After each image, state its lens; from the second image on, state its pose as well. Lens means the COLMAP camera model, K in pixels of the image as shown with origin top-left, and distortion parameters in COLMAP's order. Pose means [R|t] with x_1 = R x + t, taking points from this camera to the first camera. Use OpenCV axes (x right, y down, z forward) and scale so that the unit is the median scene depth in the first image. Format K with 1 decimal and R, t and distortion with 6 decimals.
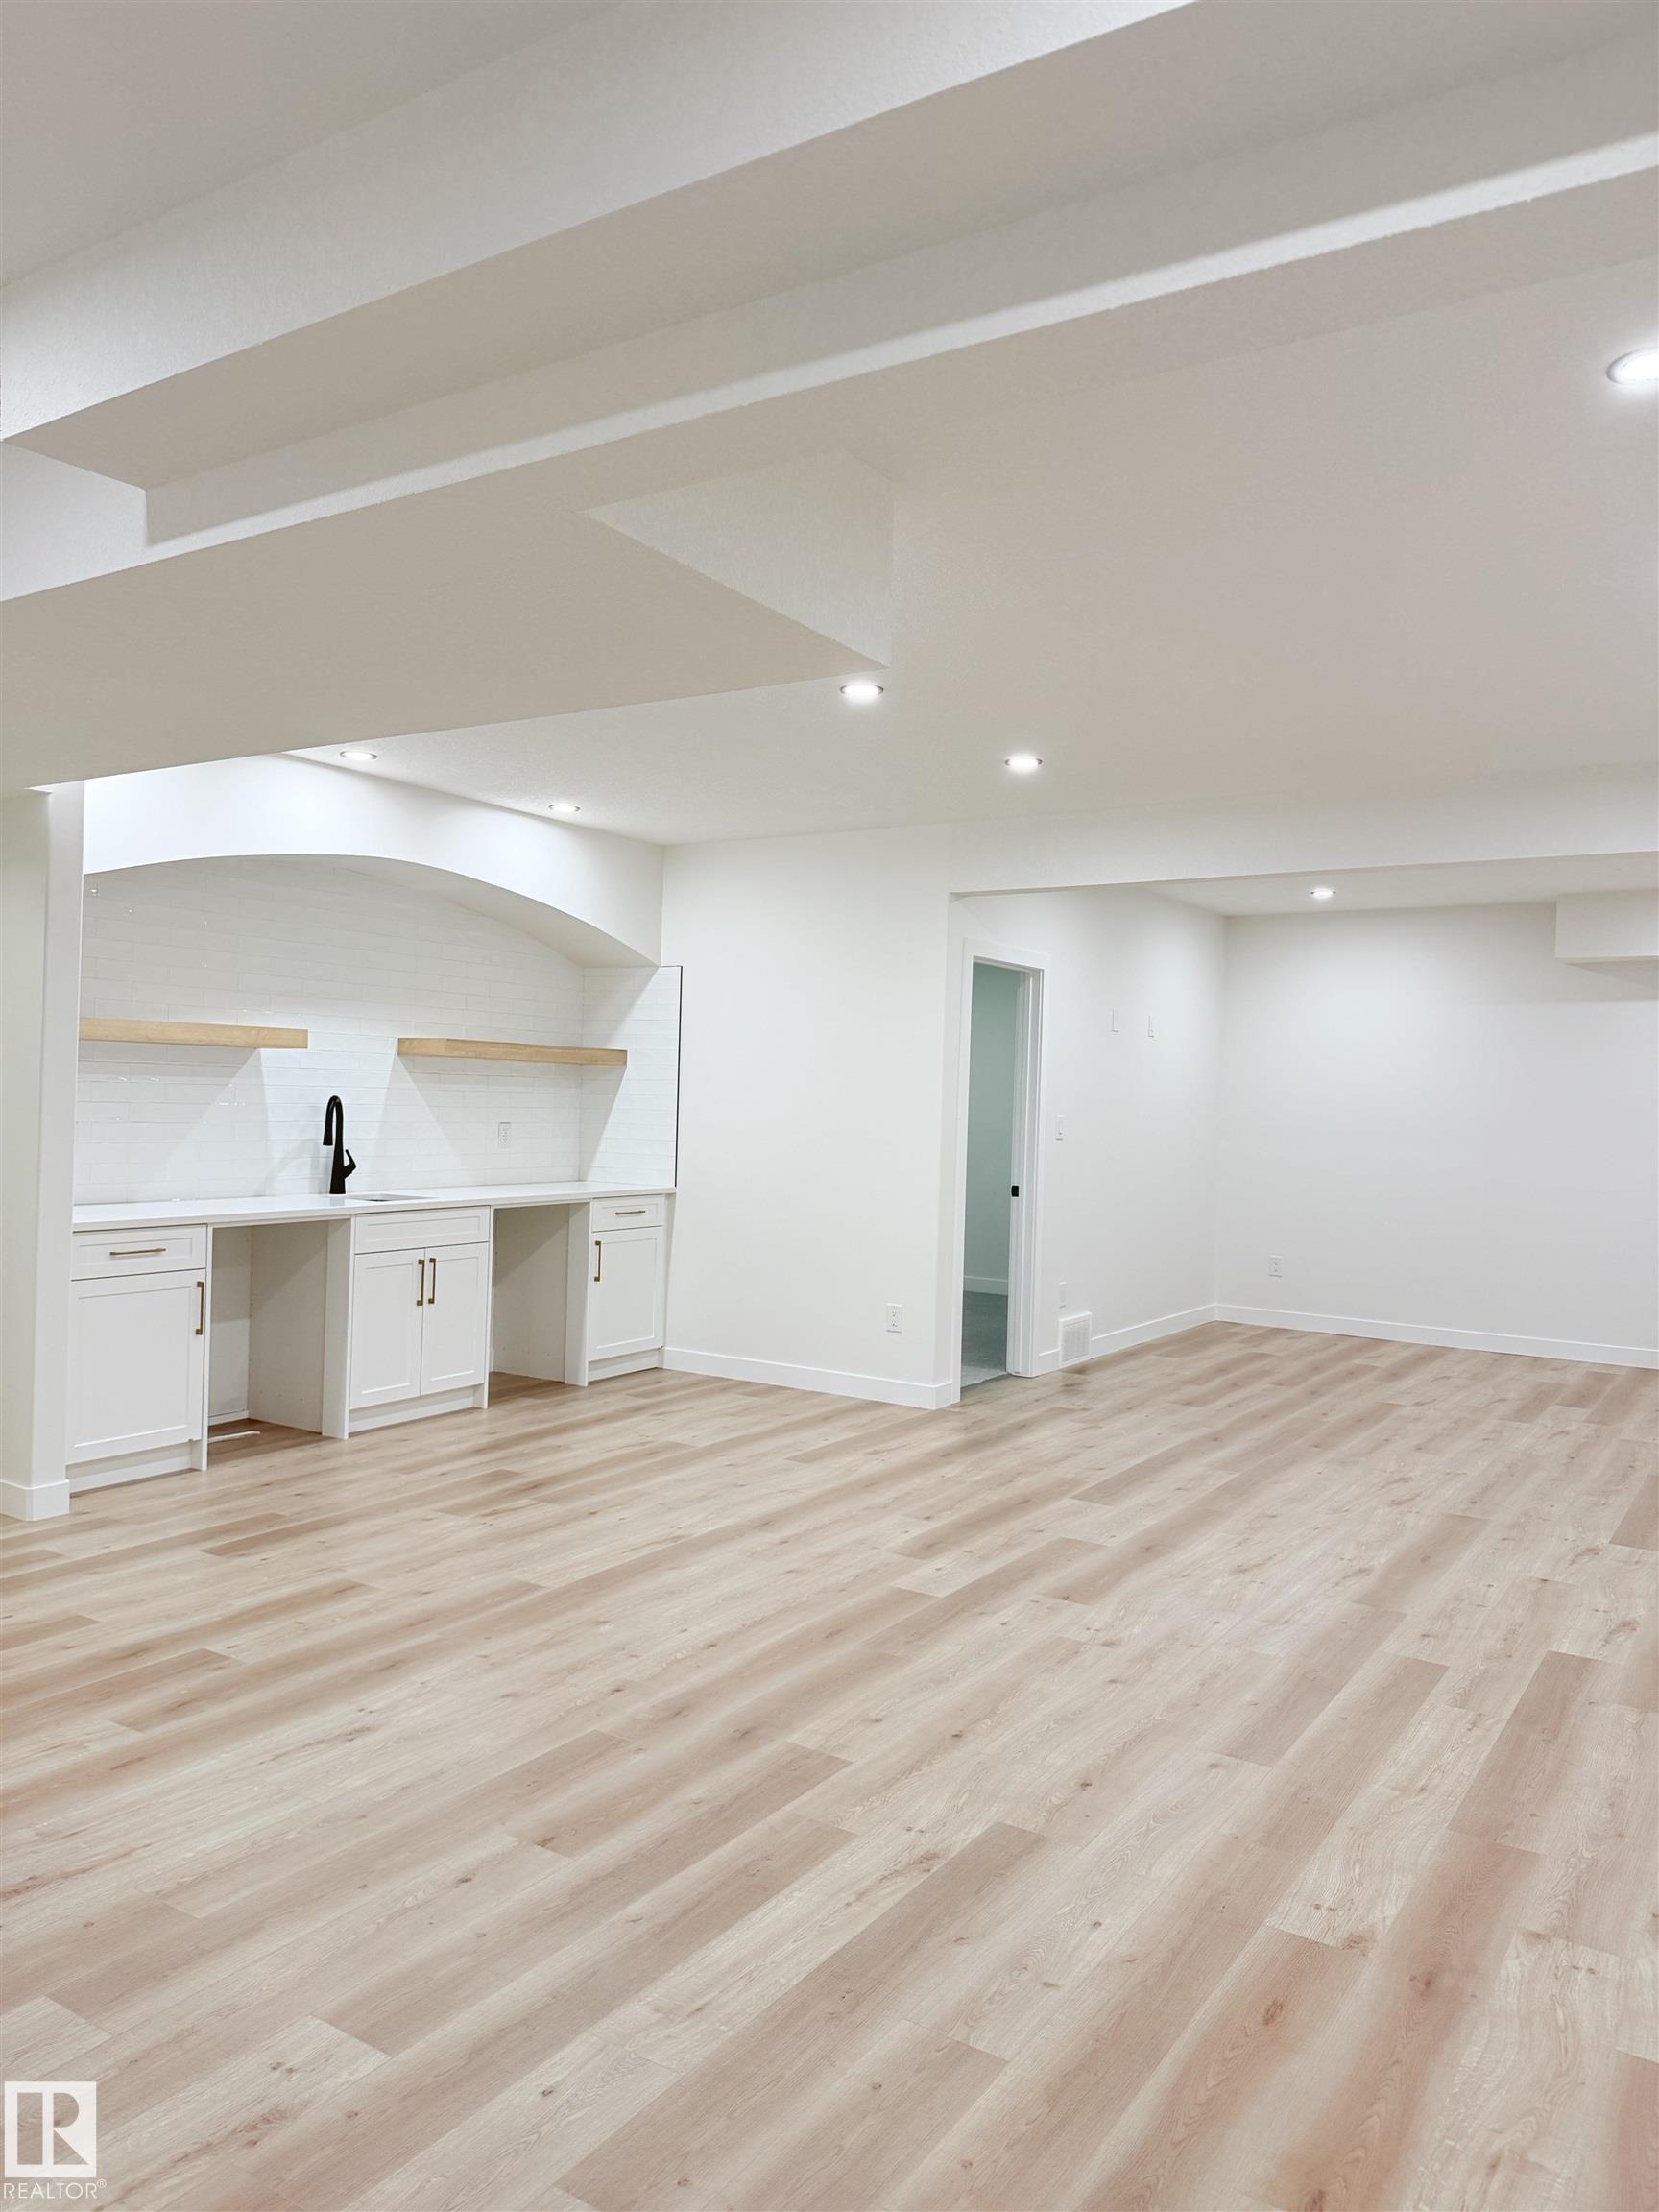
lens RADIAL K [[1550.1, 0, 829.5], [0, 1550.1, 1106.0], [0, 0, 1]] dist [0.038295, -0.052082]
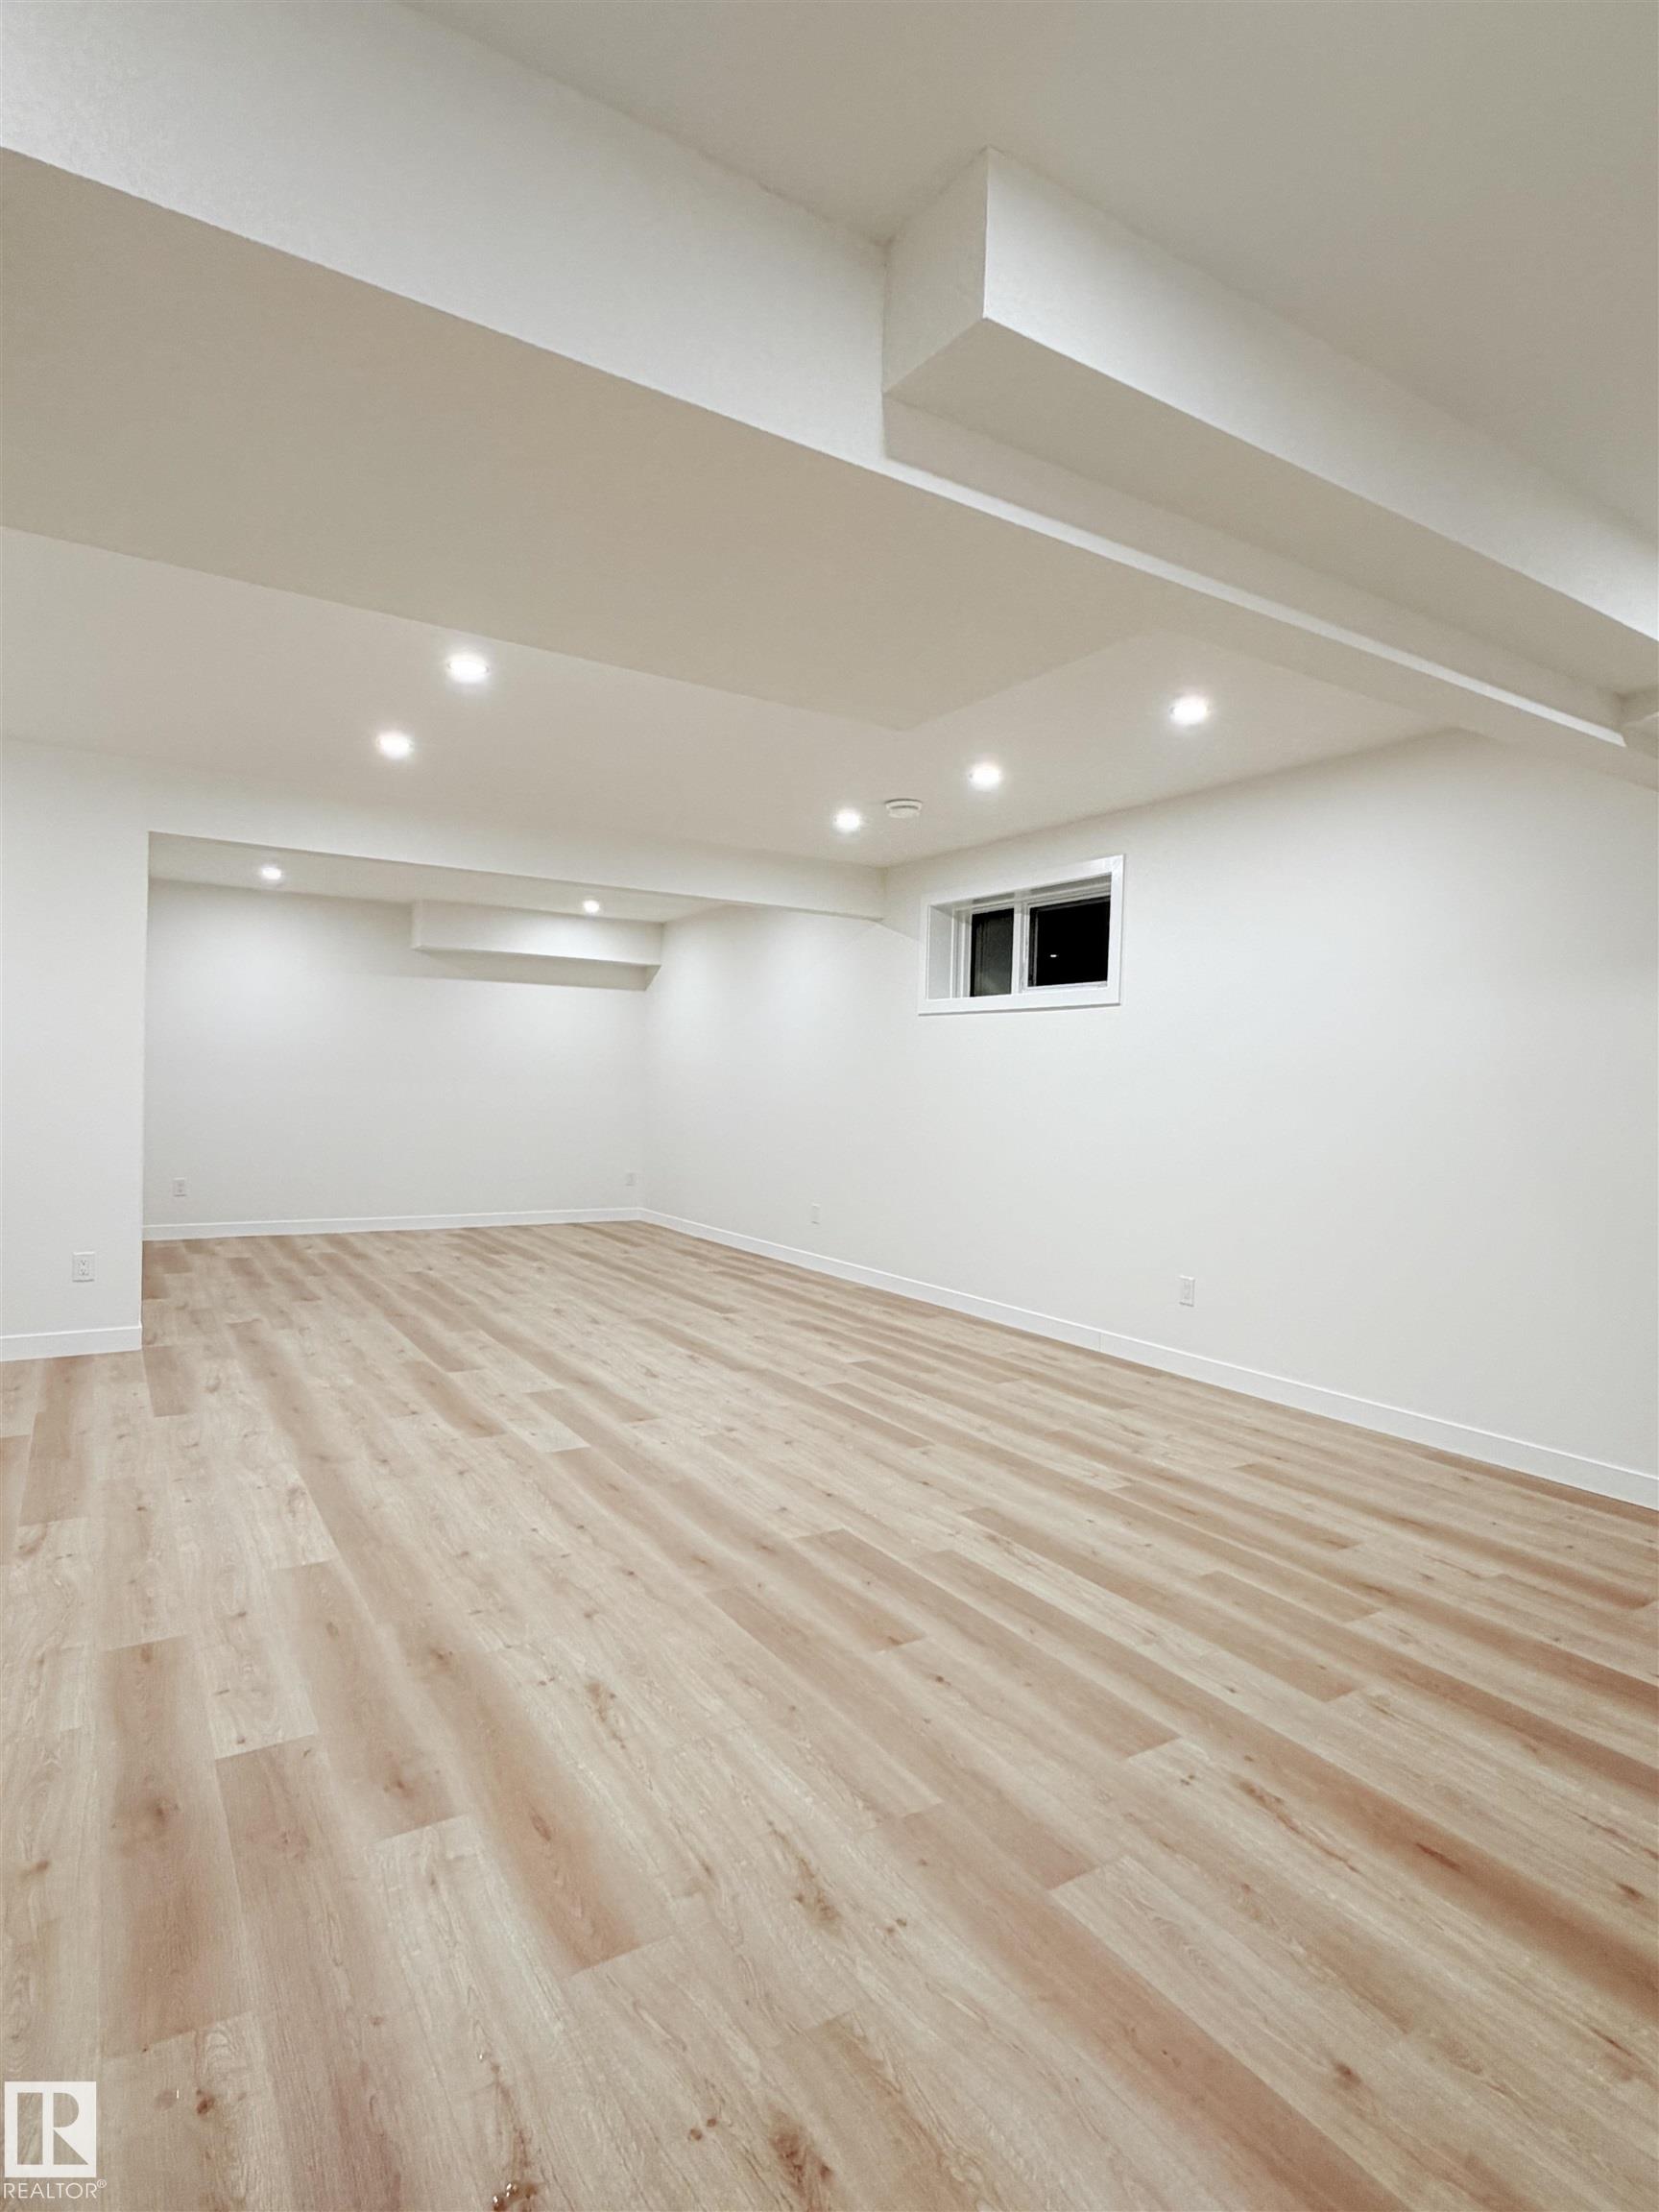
lens RADIAL K [[1183.1, 0, 829.5], [0, 1183.1, 1106.0], [0, 0, 1]] dist [0.000888, -0.001507]
pose [[0.427797, -0.038355, 0.903061, -0.747193], [-0.001561, 0.999066, 0.043172, 0.008147], [-0.903873, -0.019878, 0.427338, 0.478222]]
